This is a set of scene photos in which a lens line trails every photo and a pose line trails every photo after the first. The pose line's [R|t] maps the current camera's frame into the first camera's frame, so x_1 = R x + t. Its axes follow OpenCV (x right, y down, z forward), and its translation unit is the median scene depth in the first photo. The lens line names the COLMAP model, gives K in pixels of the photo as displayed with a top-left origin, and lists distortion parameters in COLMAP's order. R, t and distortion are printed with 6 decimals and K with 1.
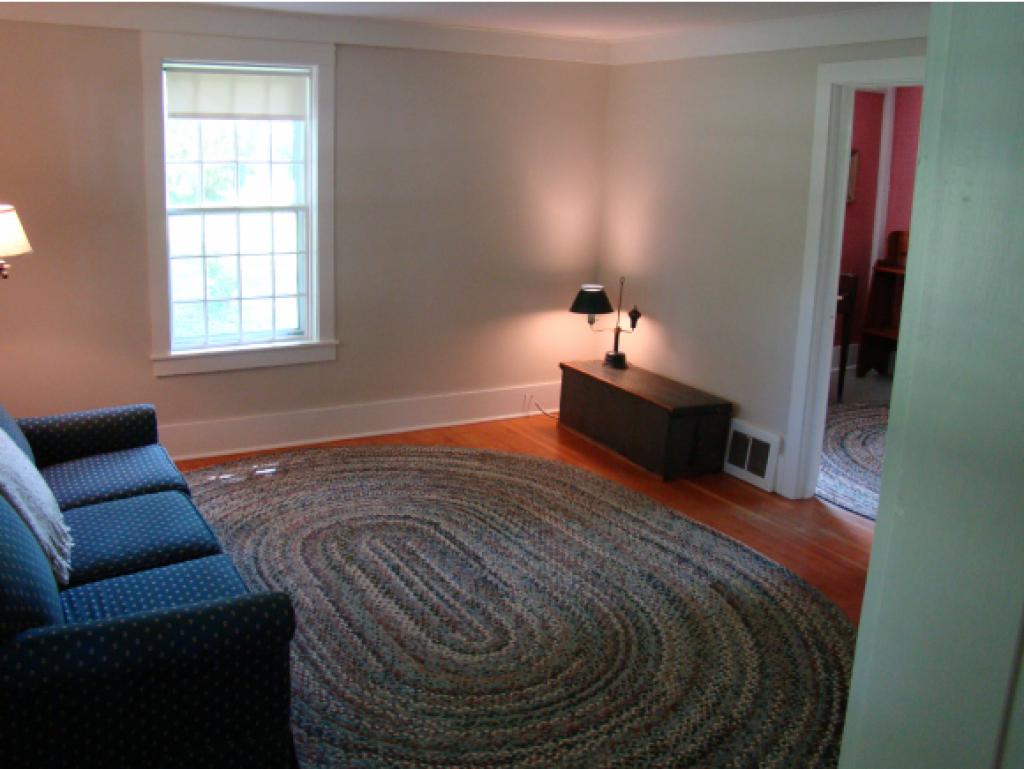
lens RADIAL K [[936.2, 0, 512.0], [0, 936.2, 384.5], [0, 0, 1]] dist [-0.146462, 0.002582]
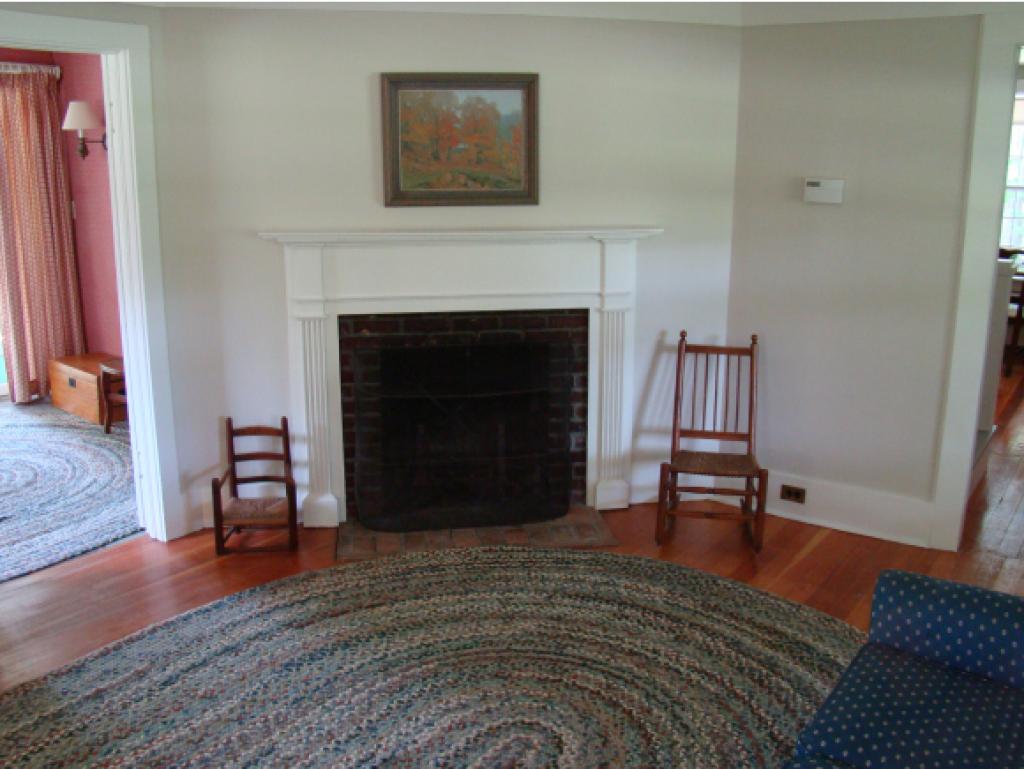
lens RADIAL K [[936.2, 0, 512.0], [0, 936.2, 384.5], [0, 0, 1]] dist [-0.146462, 0.002582]
pose [[-0.412182, -0.246970, 0.876990, -0.533969], [0.195672, 0.916104, 0.349950, -0.241708], [-0.889842, 0.315846, -0.329276, 0.945519]]
